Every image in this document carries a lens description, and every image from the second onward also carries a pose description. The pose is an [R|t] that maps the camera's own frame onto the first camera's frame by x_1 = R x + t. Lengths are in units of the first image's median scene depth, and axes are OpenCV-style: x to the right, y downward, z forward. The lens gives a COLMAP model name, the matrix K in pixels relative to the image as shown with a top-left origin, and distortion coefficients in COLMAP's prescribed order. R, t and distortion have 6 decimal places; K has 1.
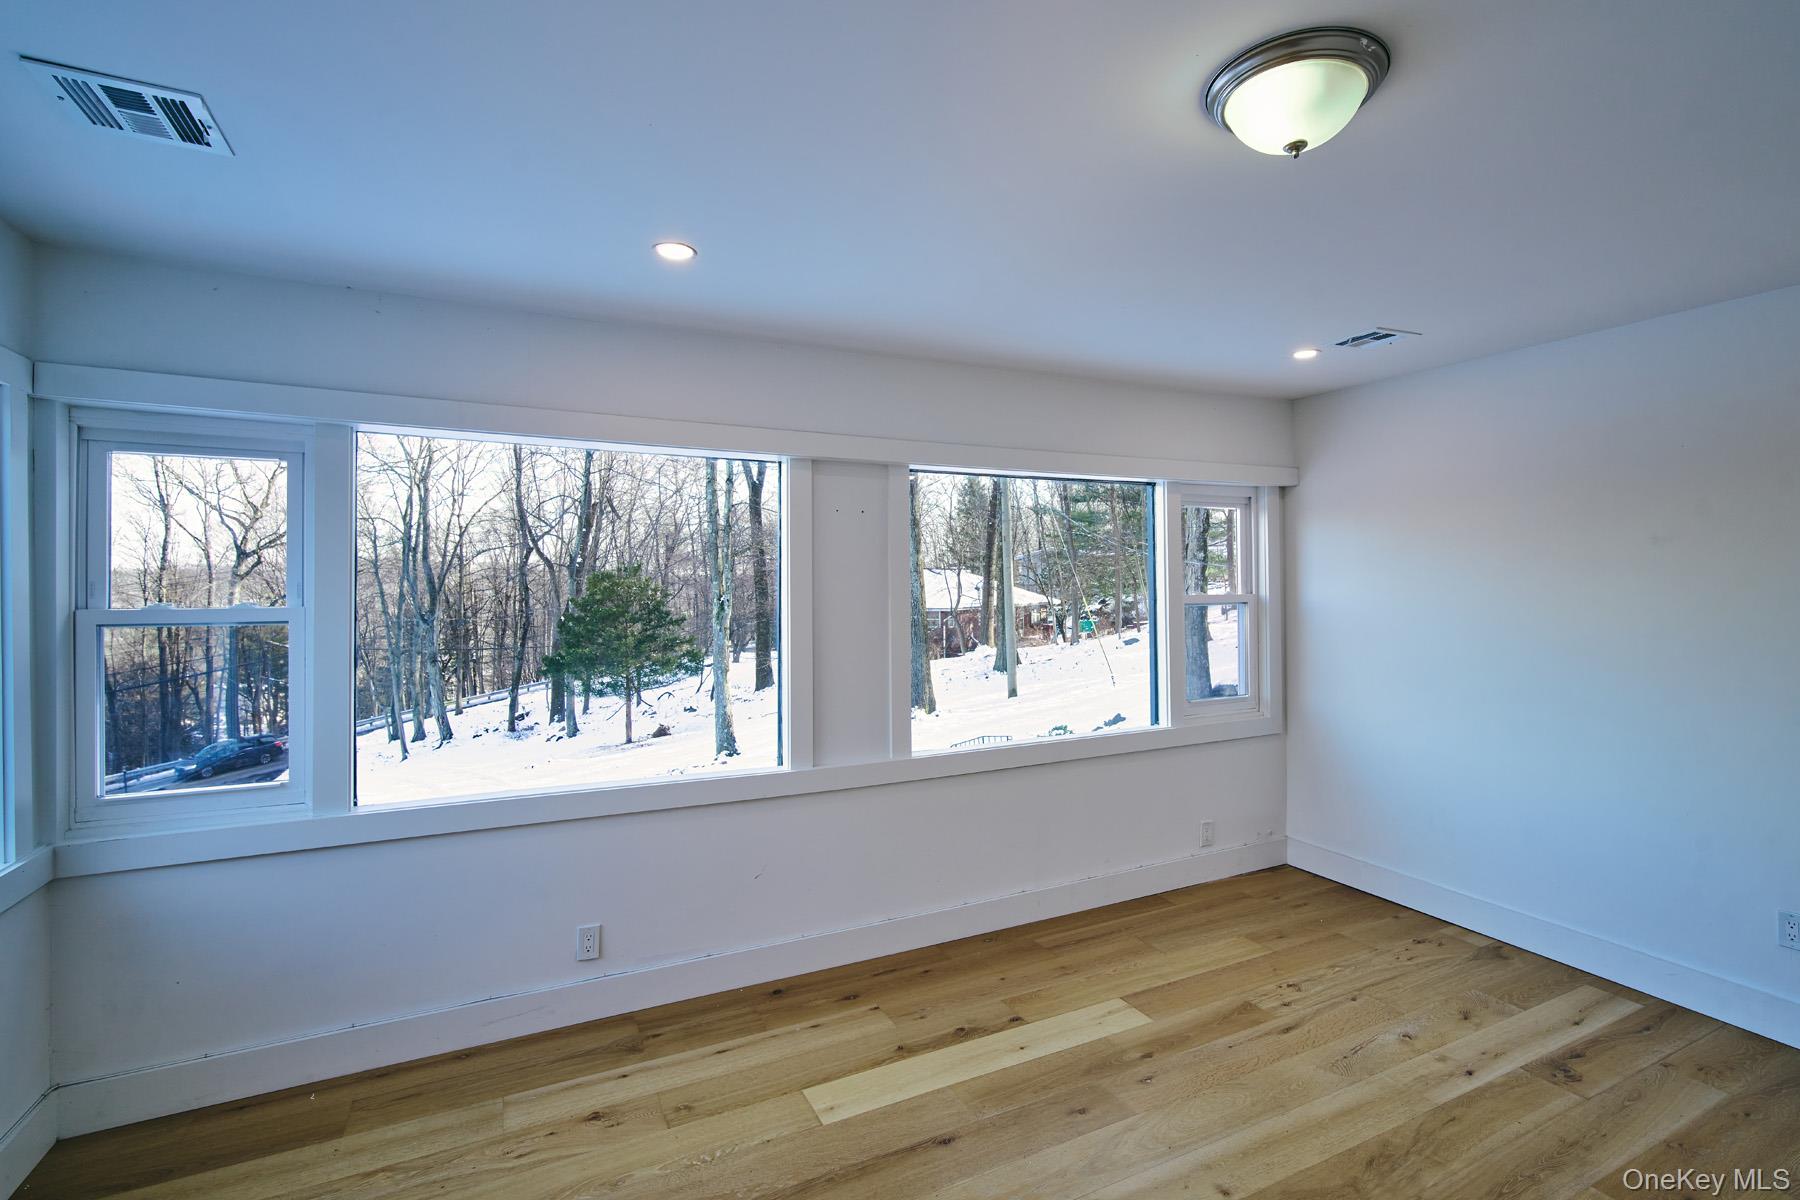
lens RADIAL K [[803.9, 0, 898.6], [0, 803.9, 571.8], [0, 0, 1]] dist [-0.003474, 0.000964]
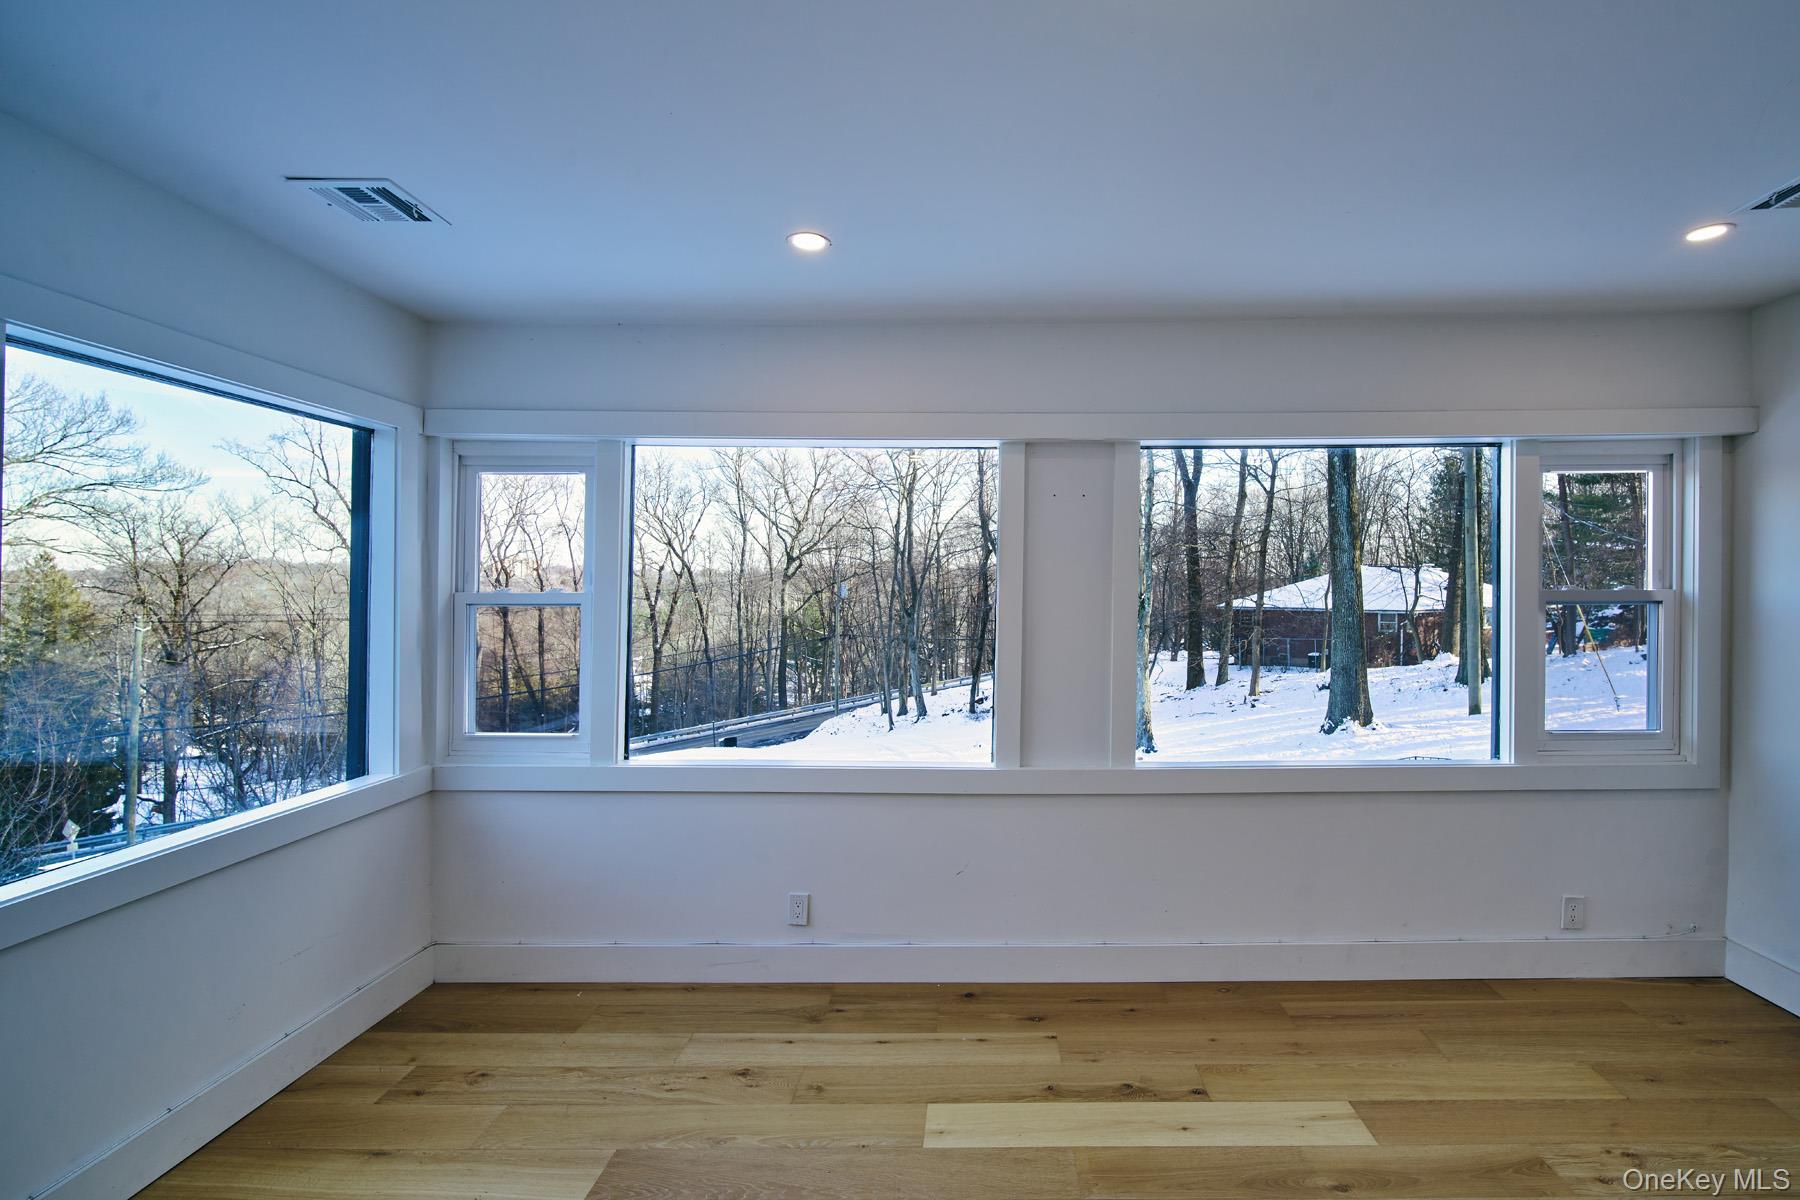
lens RADIAL K [[796.3, 0, 894.7], [0, 796.3, 573.9], [0, 0, 1]] dist [-0.010633, 0.004105]
pose [[0.902313, -0.000412, -0.431081, 0.196105], [0.003945, 0.999966, 0.007300, 0.009412], [0.431063, -0.008288, 0.902284, 0.111776]]
